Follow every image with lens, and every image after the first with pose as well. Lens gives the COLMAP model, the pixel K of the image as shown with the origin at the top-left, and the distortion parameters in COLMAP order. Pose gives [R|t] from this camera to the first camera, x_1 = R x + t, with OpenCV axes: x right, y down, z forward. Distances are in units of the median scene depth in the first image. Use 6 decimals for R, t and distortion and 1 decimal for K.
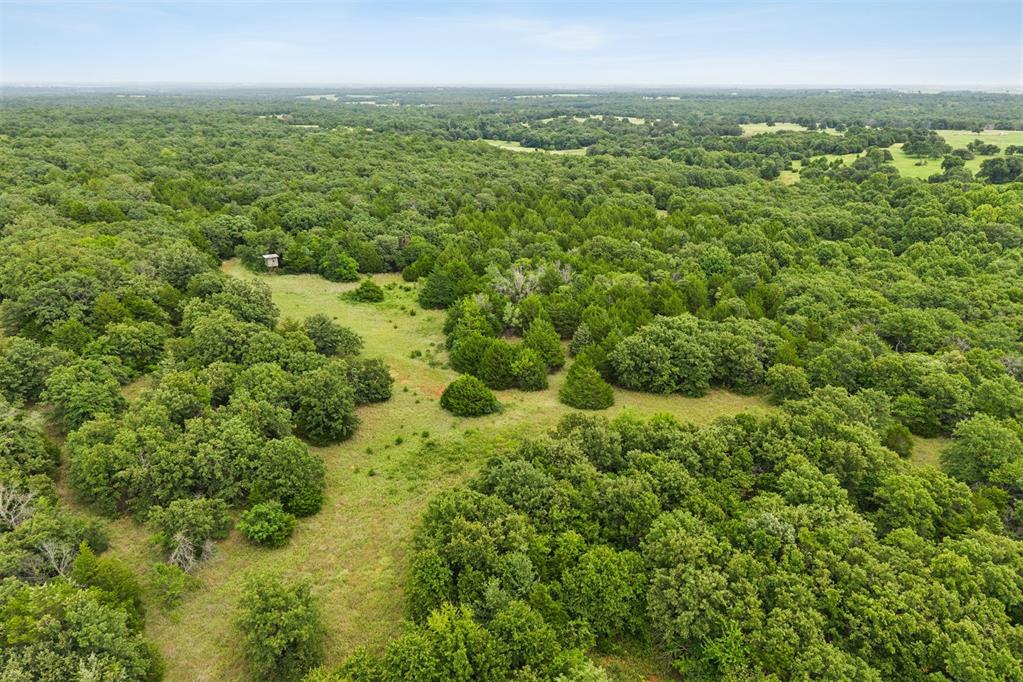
lens RADIAL K [[689.5, 0, 513.3], [0, 689.5, 333.3], [0, 0, 1]] dist [0.024588, -0.026145]
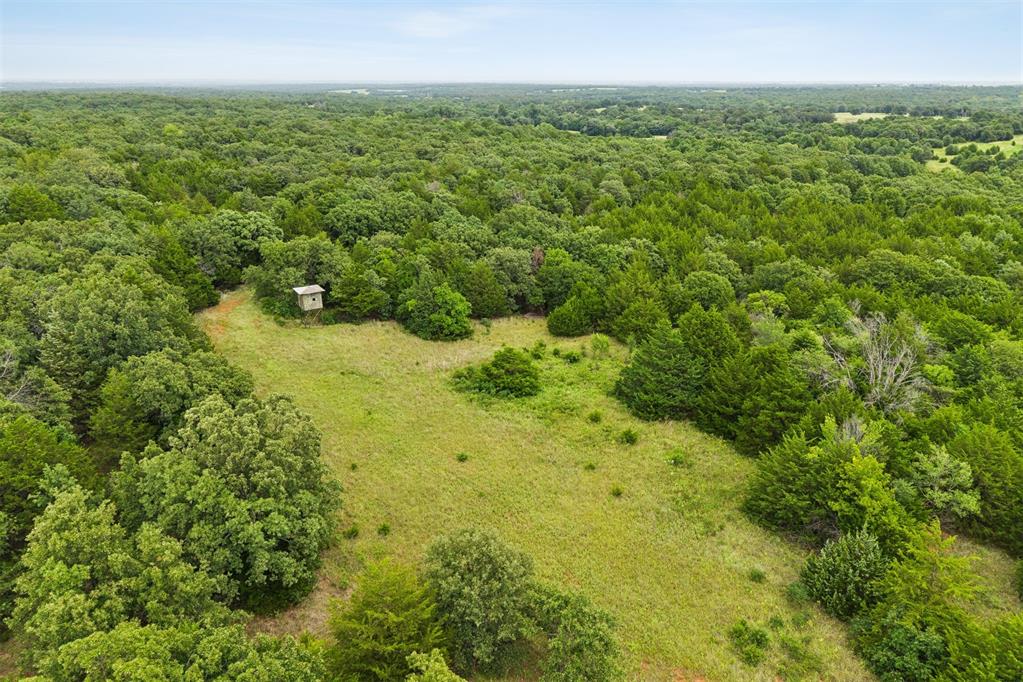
lens RADIAL K [[689.5, 0, 513.3], [0, 689.5, 333.3], [0, 0, 1]] dist [0.024588, -0.026145]
pose [[0.999261, 0.013088, -0.036142, -0.145078], [-0.012956, 0.999909, 0.003886, -0.067822], [0.036189, -0.003415, 0.999339, 0.396334]]
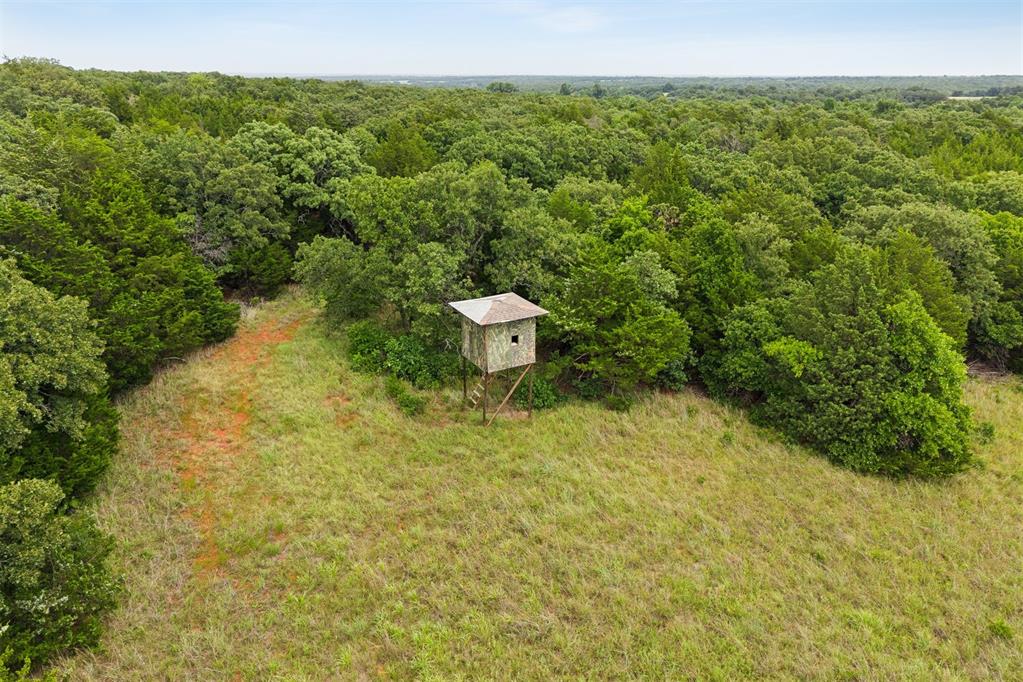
lens RADIAL K [[689.5, 0, 513.3], [0, 689.5, 333.3], [0, 0, 1]] dist [0.024588, -0.026145]
pose [[0.995836, 0.032584, -0.085136, -0.272744], [-0.031706, 0.999429, 0.011637, -0.088207], [0.085466, -0.008890, 0.996301, 0.681277]]
